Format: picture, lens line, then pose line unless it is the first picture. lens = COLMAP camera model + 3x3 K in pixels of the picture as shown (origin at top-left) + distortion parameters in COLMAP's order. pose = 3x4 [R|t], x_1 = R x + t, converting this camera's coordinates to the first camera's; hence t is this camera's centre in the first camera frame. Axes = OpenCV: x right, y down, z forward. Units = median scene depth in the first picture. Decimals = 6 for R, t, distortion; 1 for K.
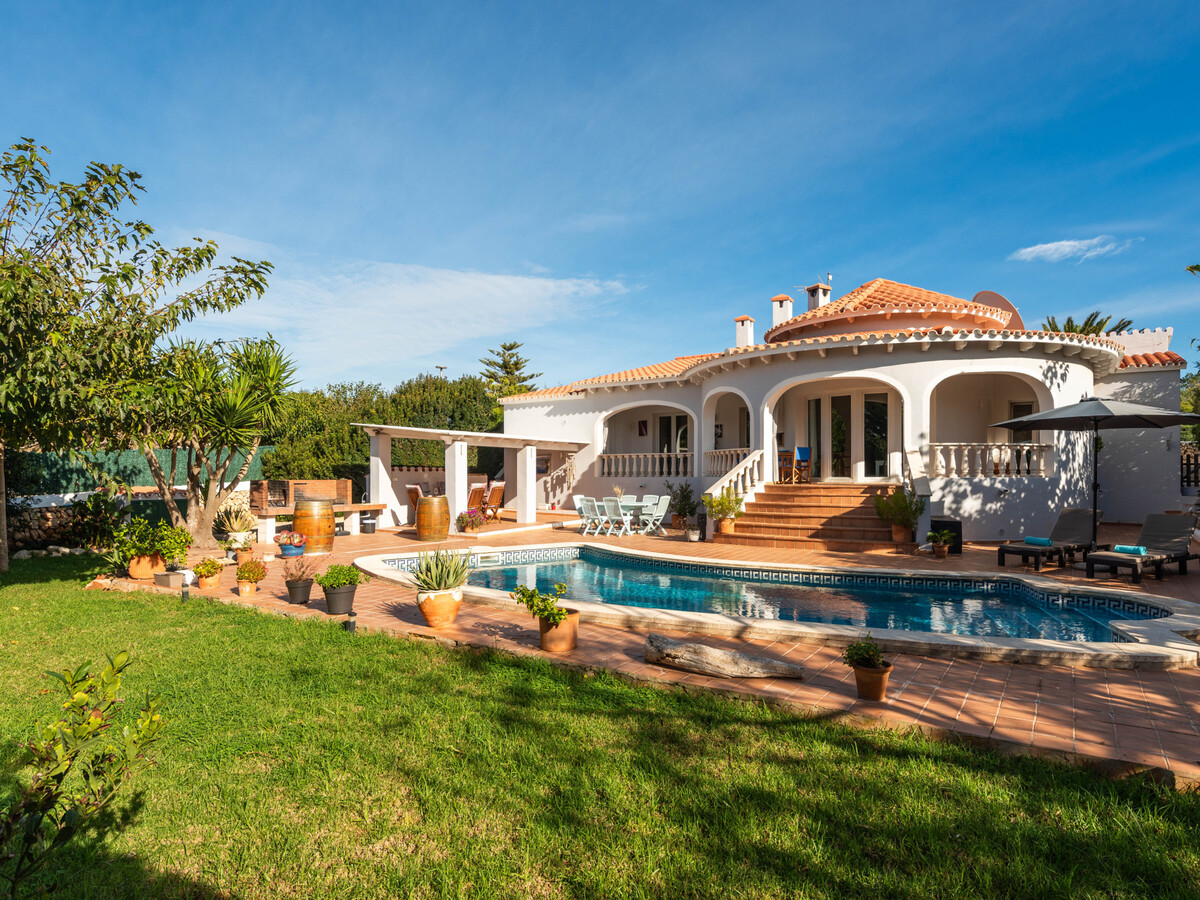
lens RADIAL K [[664.4, 0, 645.6], [0, 664.4, 459.4], [0, 0, 1]] dist [0.016592, -0.008158]
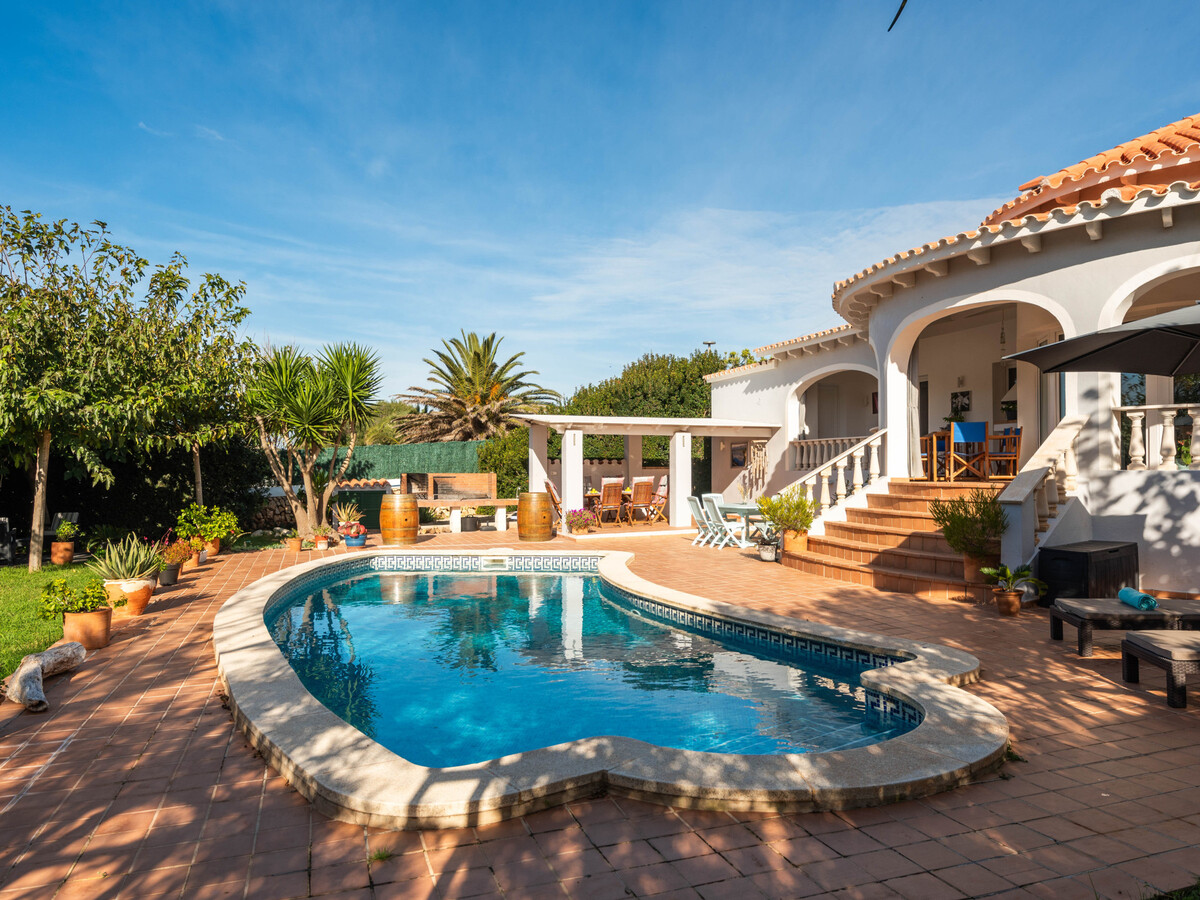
lens RADIAL K [[806.9, 0, 629.0], [0, 806.9, 457.2], [0, 0, 1]] dist [0.008465, -0.006999]
pose [[0.795414, -0.010282, -0.605979, 0.461447], [0.015758, 0.999869, 0.003719, 0.006787], [0.605861, -0.012507, 0.795472, 0.212763]]
